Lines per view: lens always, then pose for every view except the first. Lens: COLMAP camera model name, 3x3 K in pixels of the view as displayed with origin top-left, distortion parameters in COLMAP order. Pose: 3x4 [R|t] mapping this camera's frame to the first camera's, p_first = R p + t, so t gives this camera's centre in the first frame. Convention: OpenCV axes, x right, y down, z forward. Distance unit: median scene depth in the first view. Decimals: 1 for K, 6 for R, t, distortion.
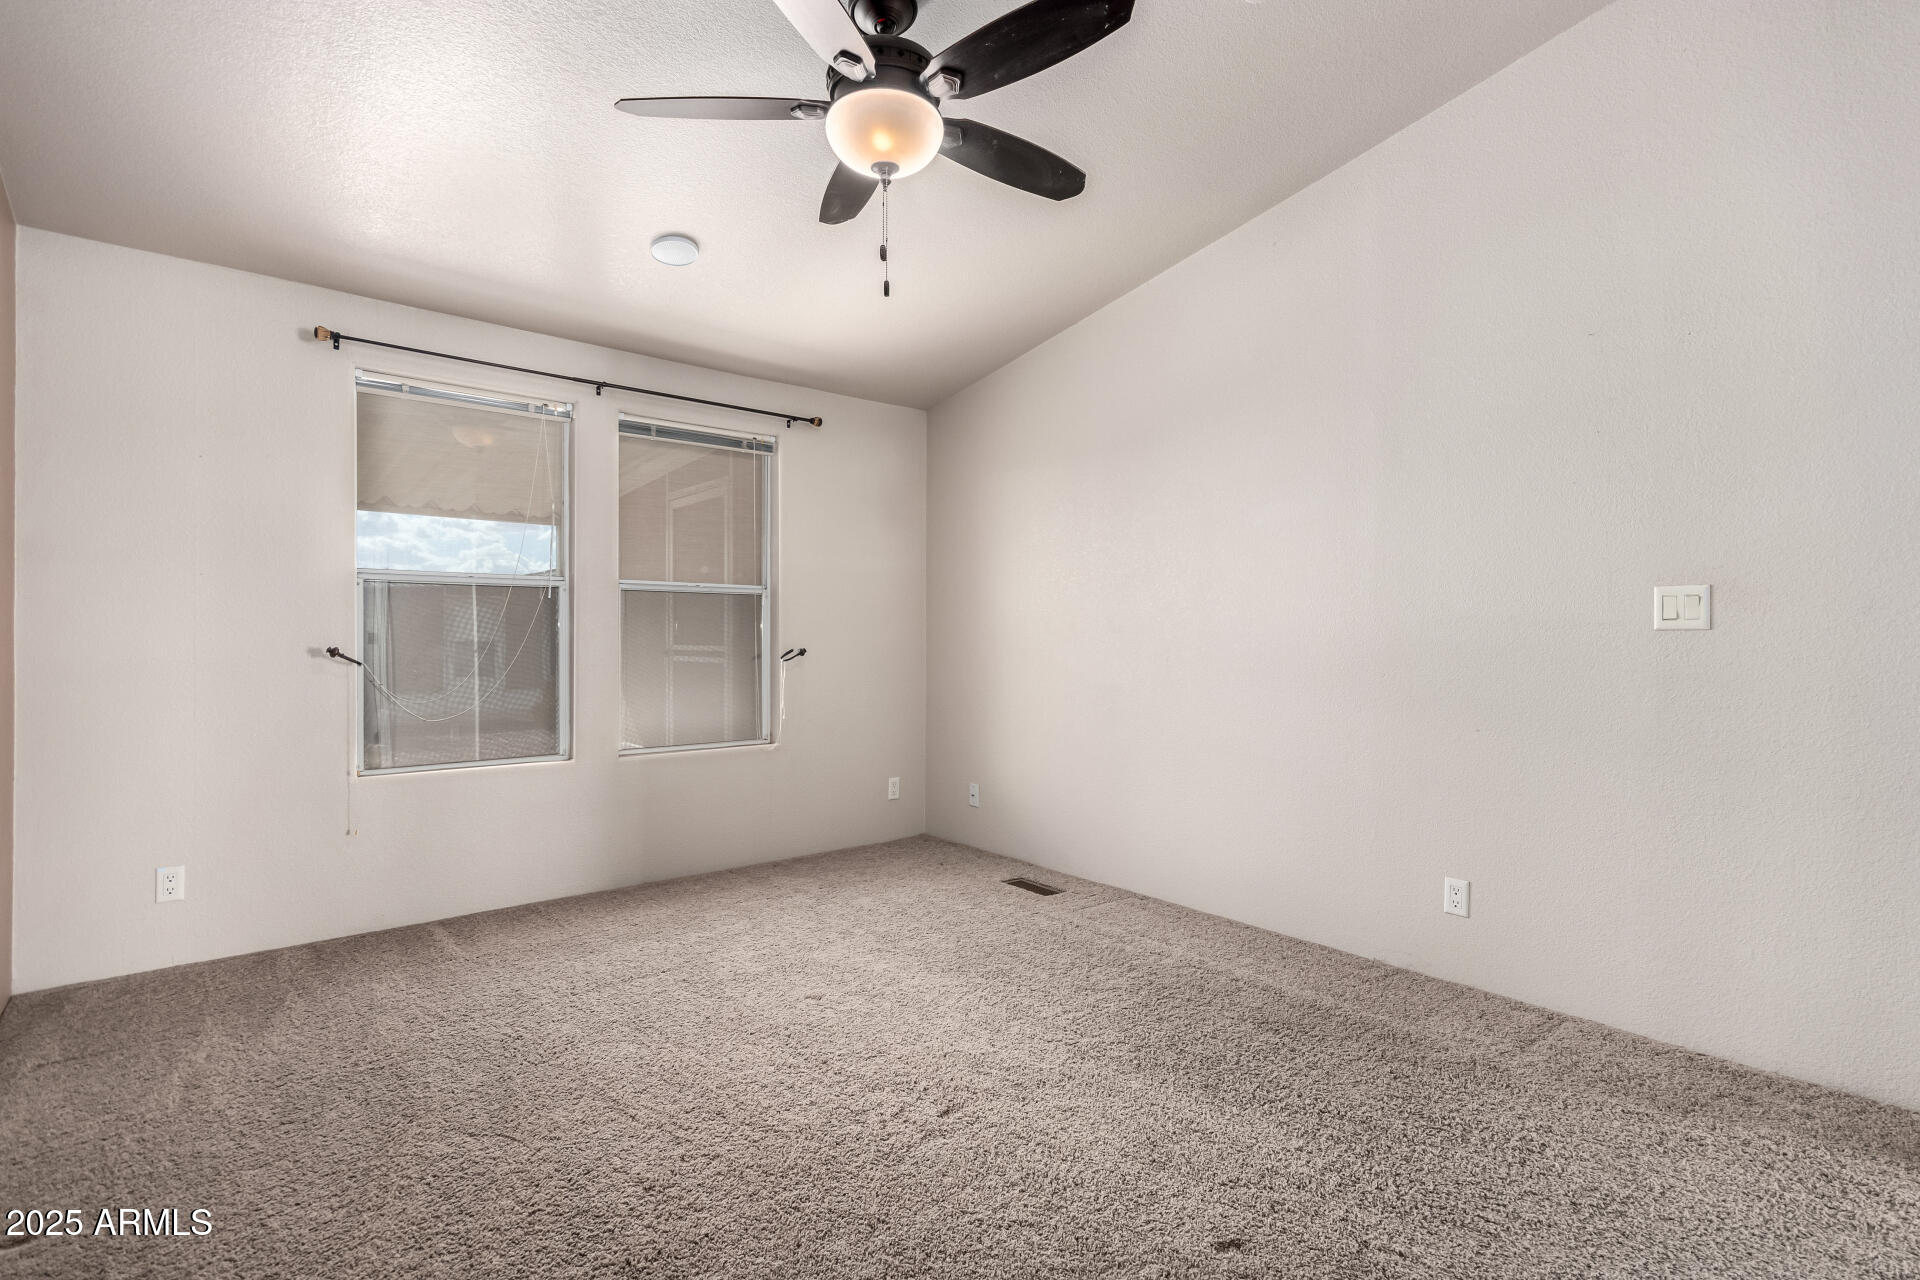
lens RADIAL K [[902.2, 0, 965.1], [0, 902.2, 634.0], [0, 0, 1]] dist [0.000101, -0.000214]
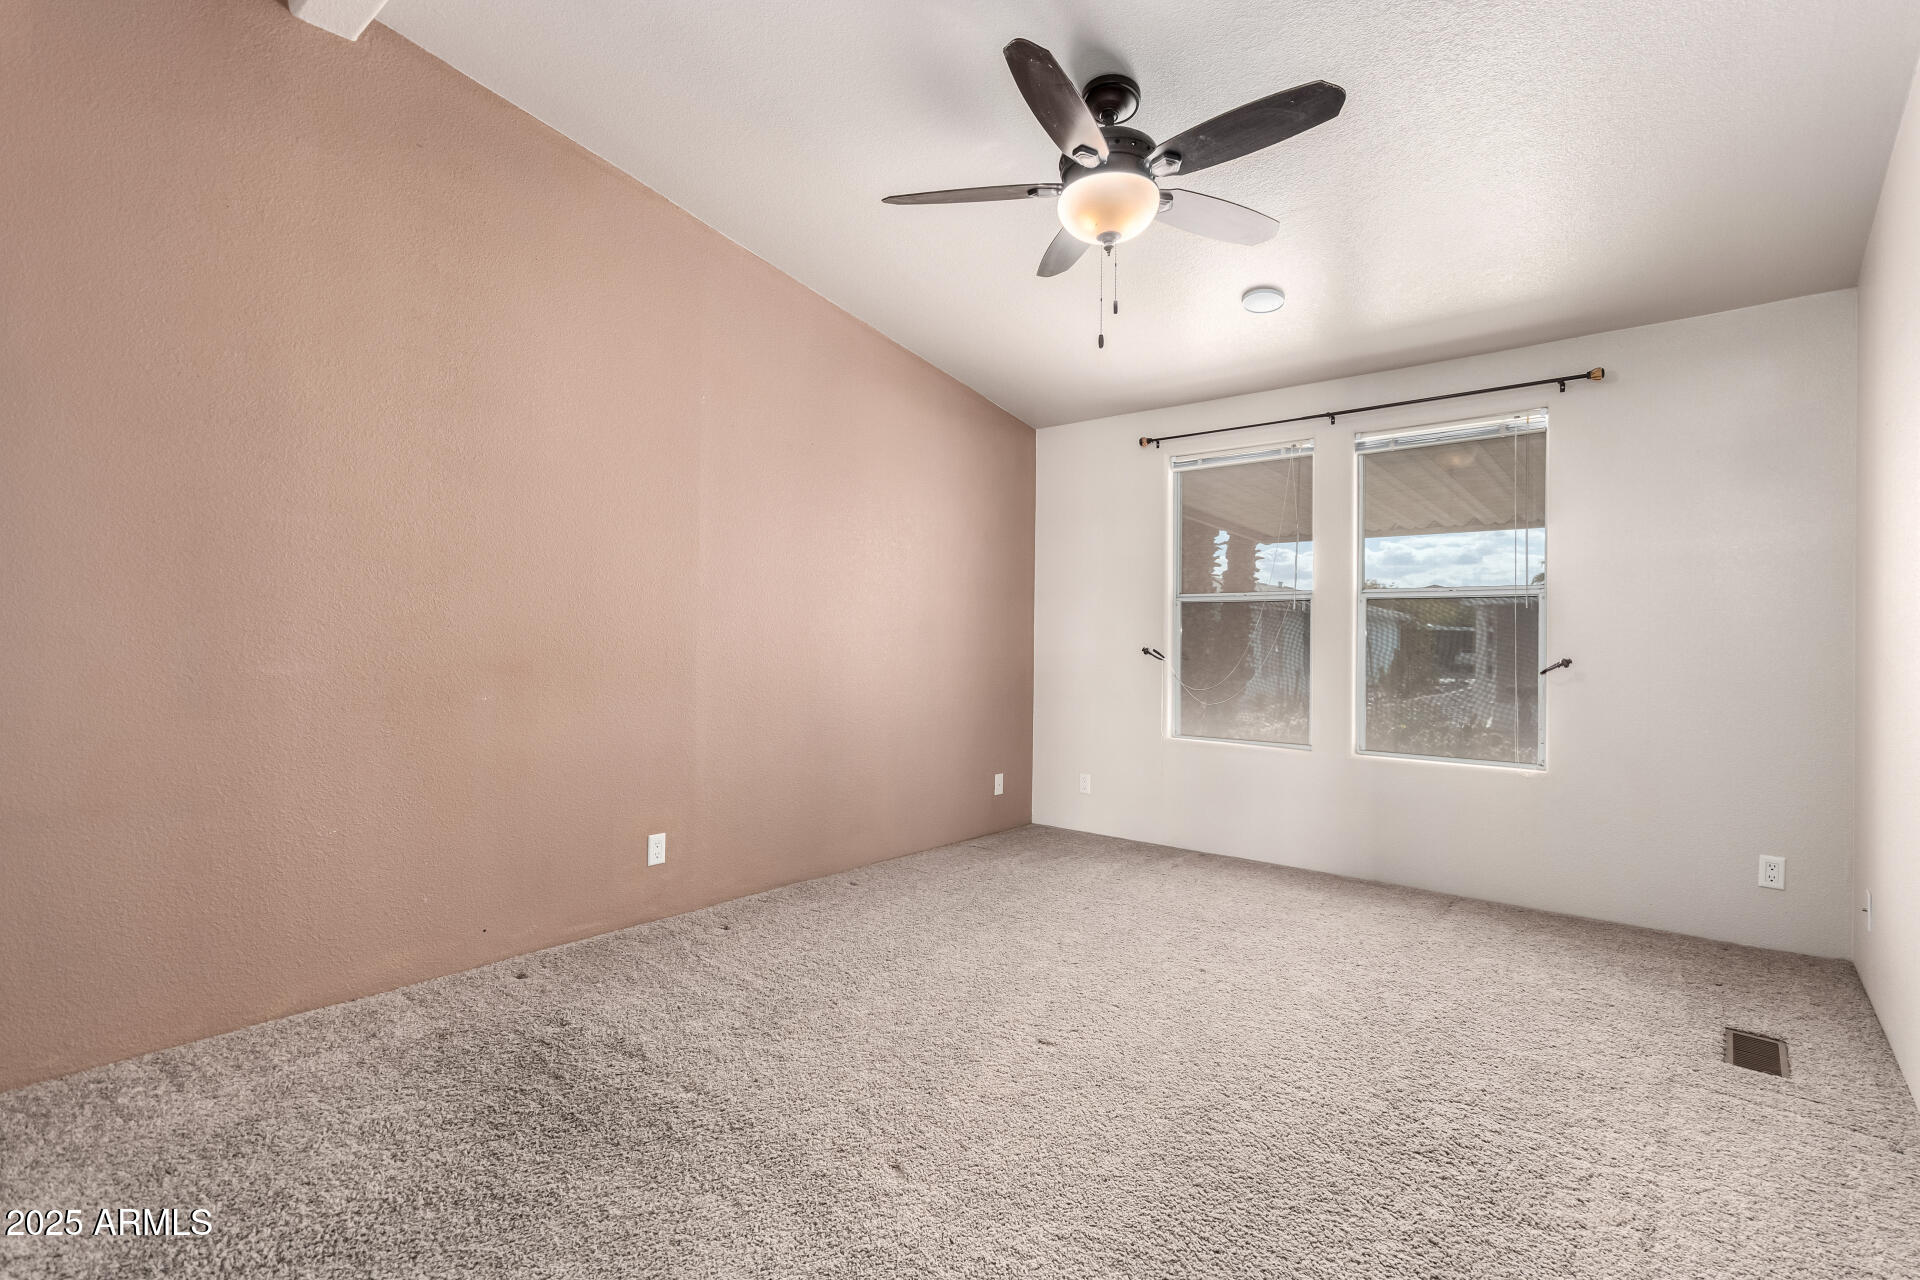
lens RADIAL K [[902.2, 0, 965.1], [0, 902.2, 634.0], [0, 0, 1]] dist [0.000101, -0.000214]
pose [[0.176928, -0.005887, -0.984206, 0.627094], [-0.006781, 0.999951, -0.007200, 0.003594], [0.984200, 0.007948, 0.176879, 0.378827]]
